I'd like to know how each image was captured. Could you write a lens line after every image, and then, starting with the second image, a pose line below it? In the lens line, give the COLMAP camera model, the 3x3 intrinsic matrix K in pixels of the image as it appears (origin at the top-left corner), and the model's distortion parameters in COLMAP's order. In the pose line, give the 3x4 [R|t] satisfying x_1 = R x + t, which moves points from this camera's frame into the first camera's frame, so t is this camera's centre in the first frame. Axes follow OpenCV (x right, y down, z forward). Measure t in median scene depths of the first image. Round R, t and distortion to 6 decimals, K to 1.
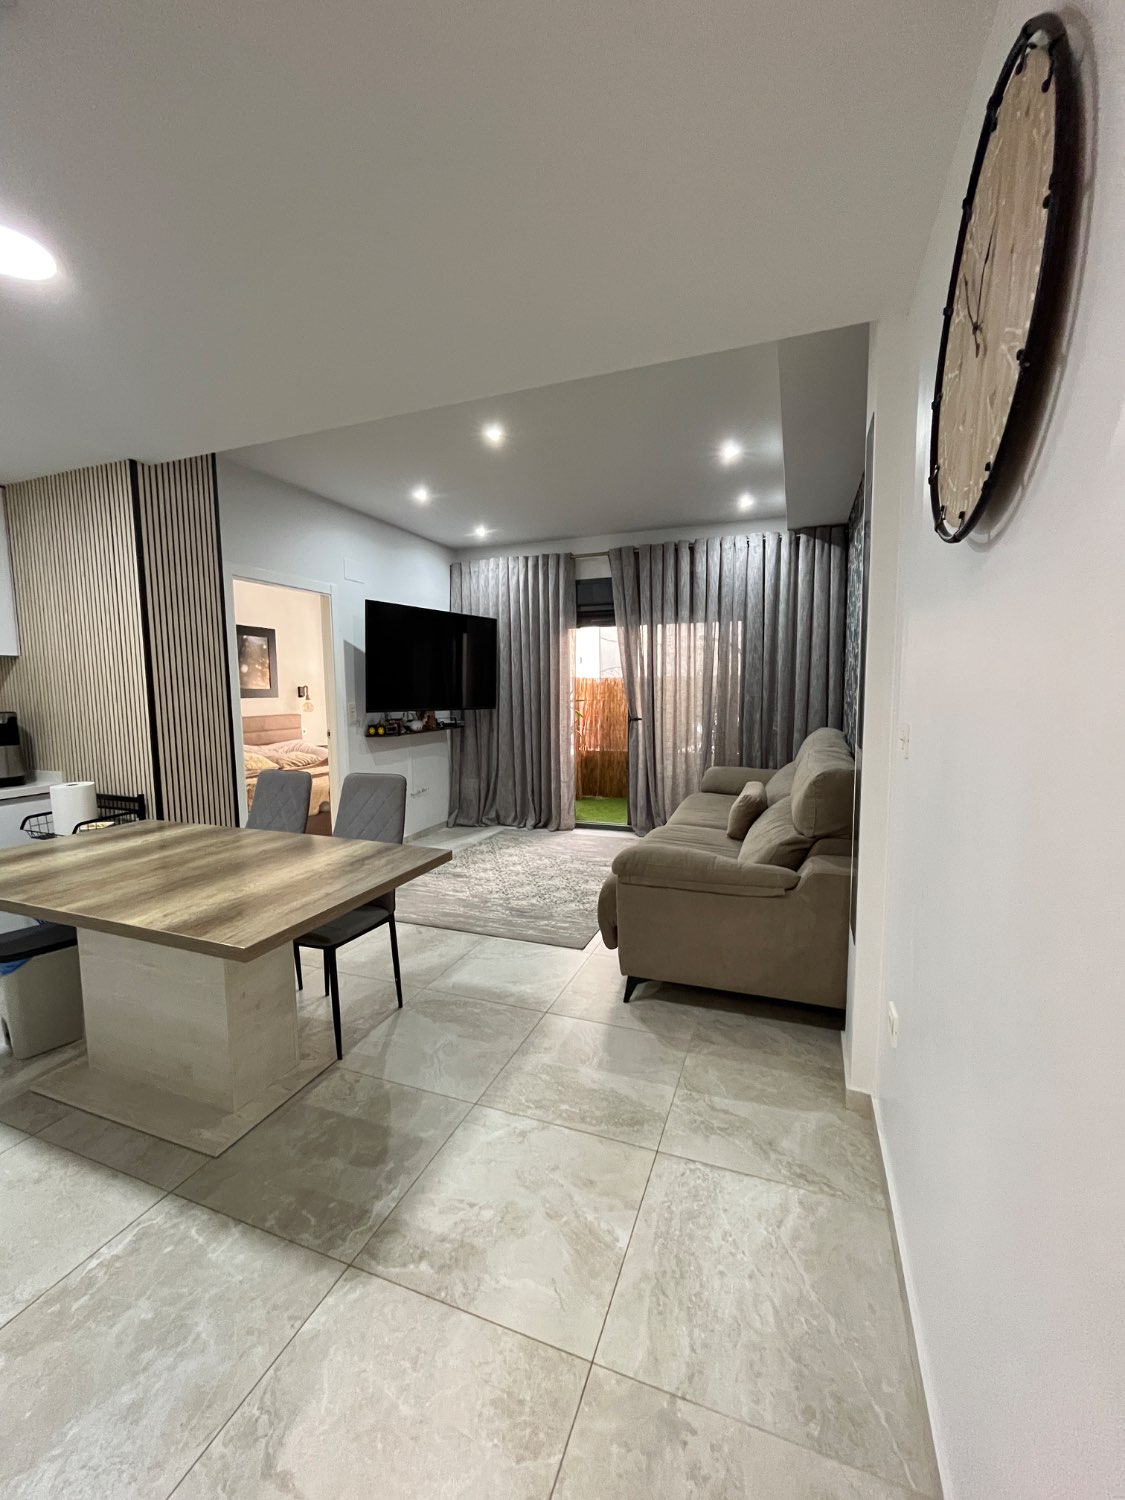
lens RADIAL K [[610.1, 0, 562.5], [0, 610.1, 750.0], [0, 0, 1]] dist [-0.002020, 0.000264]
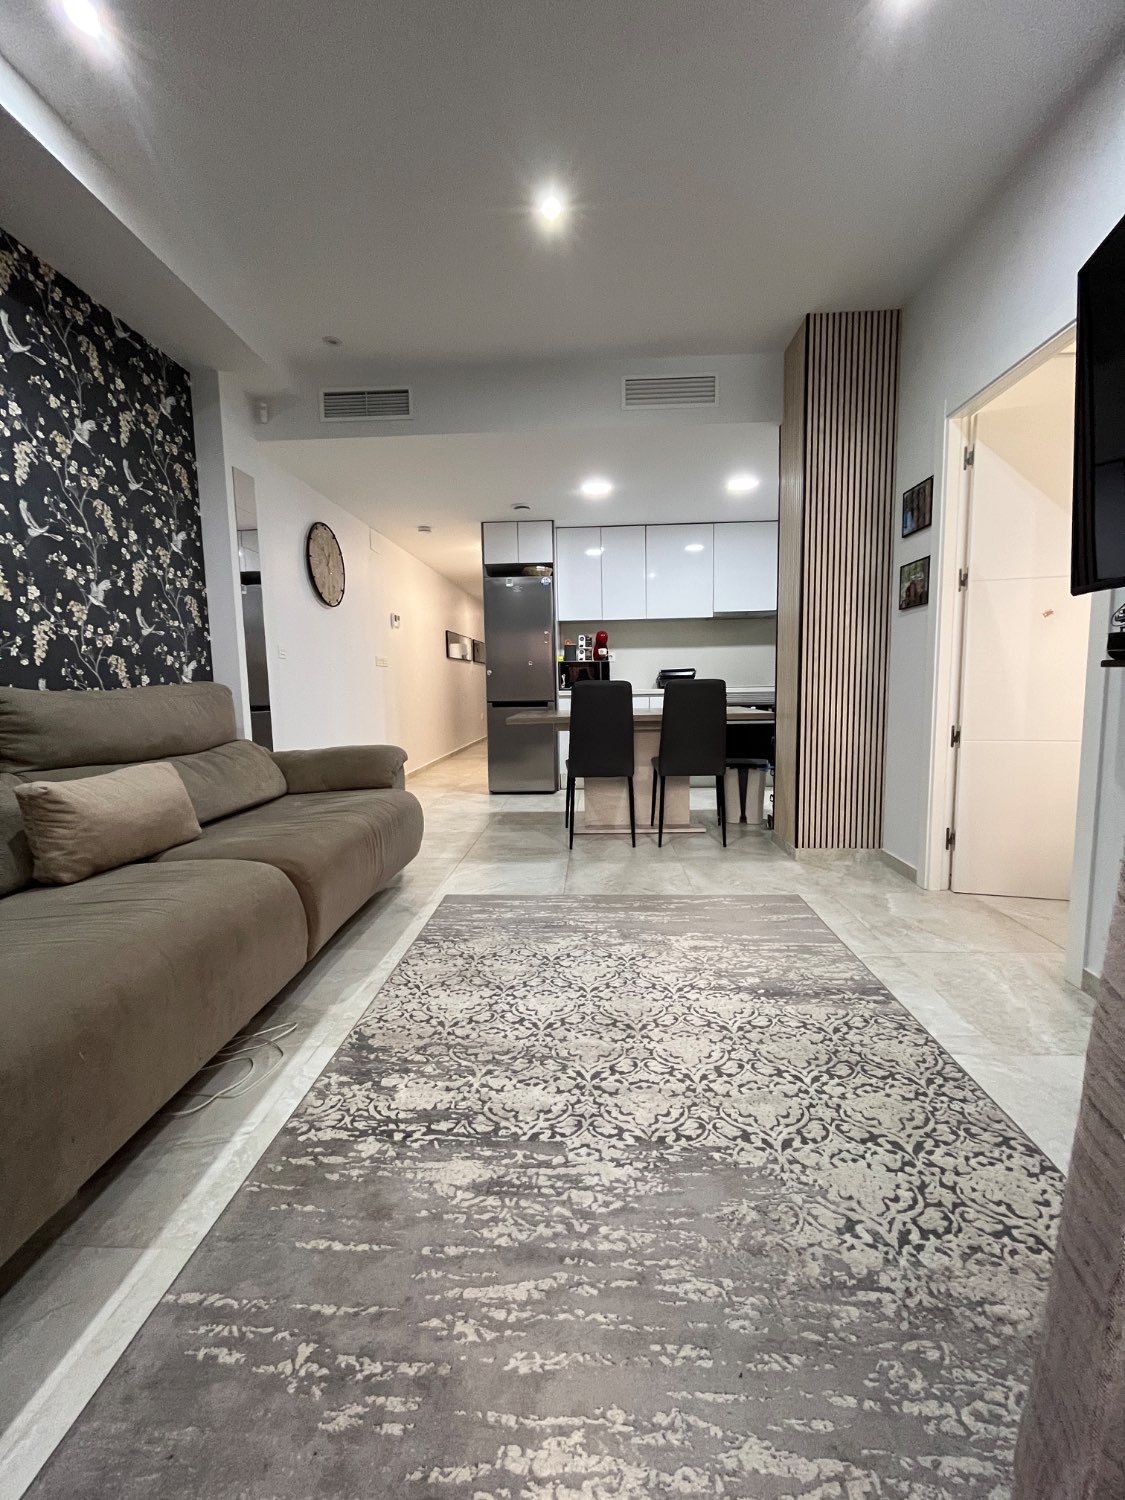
lens RADIAL K [[609.5, 0, 562.9], [0, 609.5, 749.6], [0, 0, 1]] dist [-0.002458, 0.000084]
pose [[-0.950735, 0.064059, -0.303315, 0.083528], [0.000108, 0.978485, 0.206316, -0.043813], [0.310006, 0.196119, -0.930287, 1.213000]]
